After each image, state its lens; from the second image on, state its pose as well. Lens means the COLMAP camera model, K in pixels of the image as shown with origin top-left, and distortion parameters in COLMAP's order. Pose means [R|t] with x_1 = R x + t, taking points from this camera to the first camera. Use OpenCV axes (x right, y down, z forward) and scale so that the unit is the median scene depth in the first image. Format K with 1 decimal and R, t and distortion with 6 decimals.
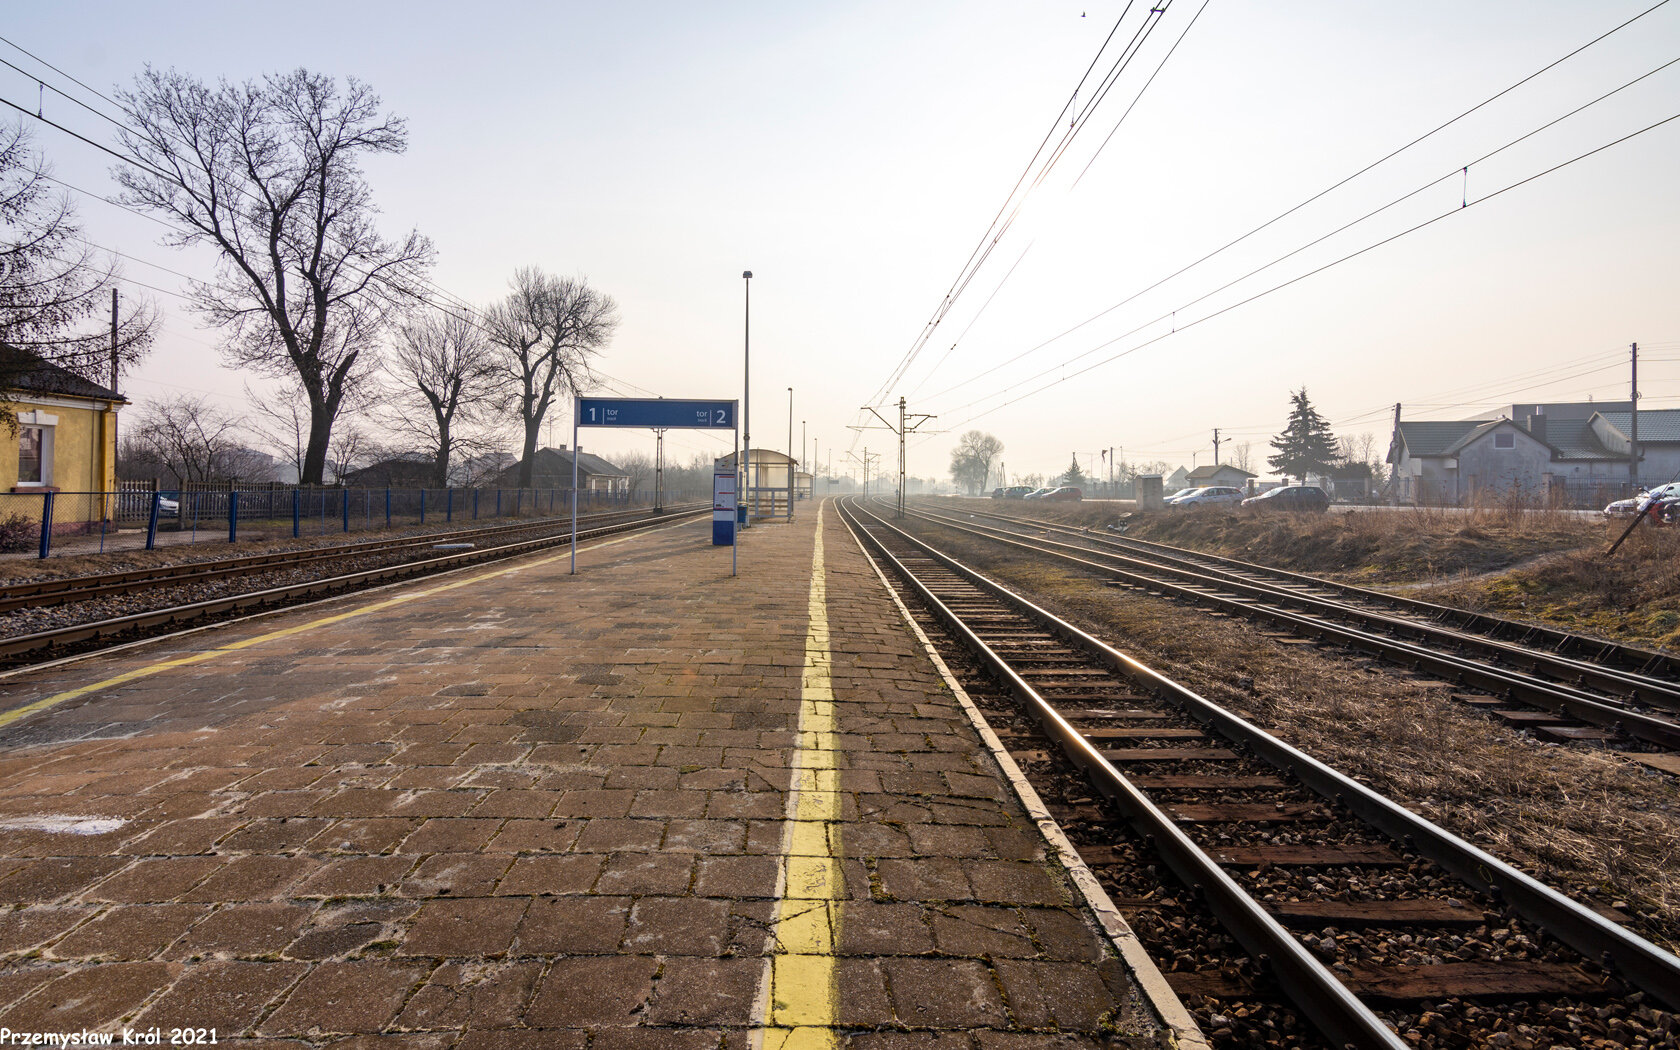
lens RADIAL K [[823.1, 0, 849.1], [0, 823.1, 484.2], [0, 0, 1]] dist [0.002245, 0.001374]
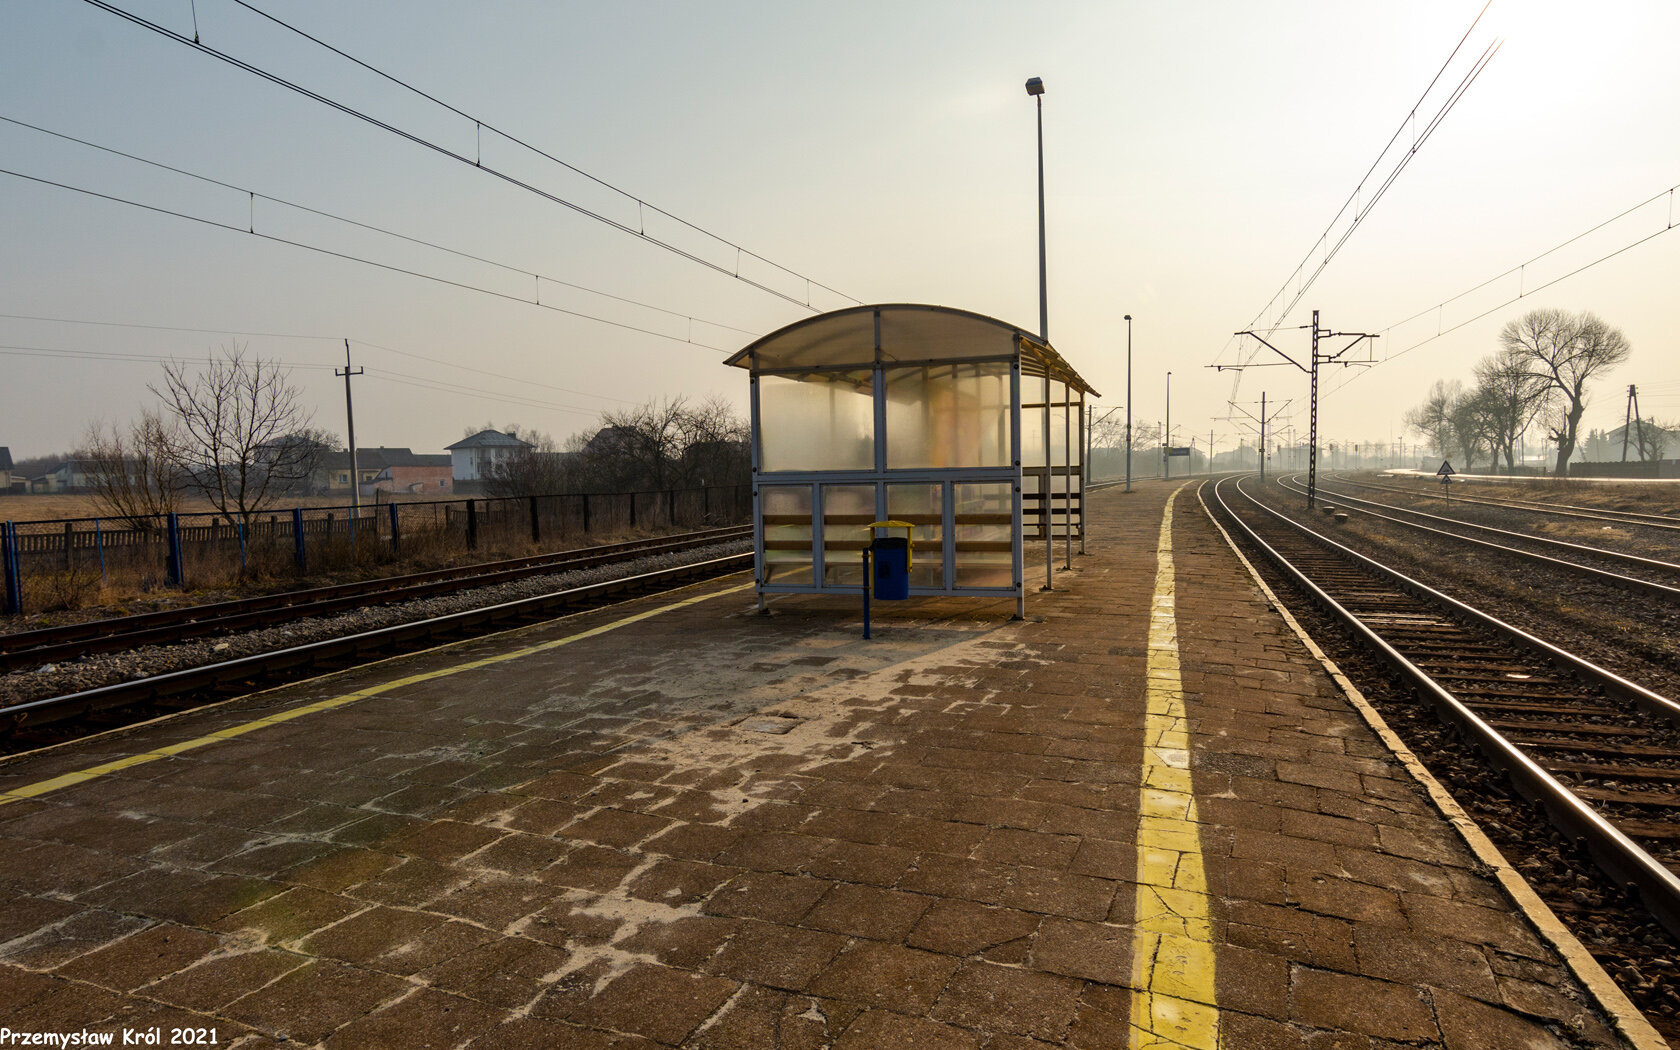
lens RADIAL K [[823.1, 0, 849.1], [0, 823.1, 484.2], [0, 0, 1]] dist [0.002245, 0.001374]
pose [[0.917988, -0.029364, -0.395519, -0.011743], [0.037745, 0.999197, 0.013422, 0.003896], [0.394808, -0.027250, 0.918360, 0.360640]]
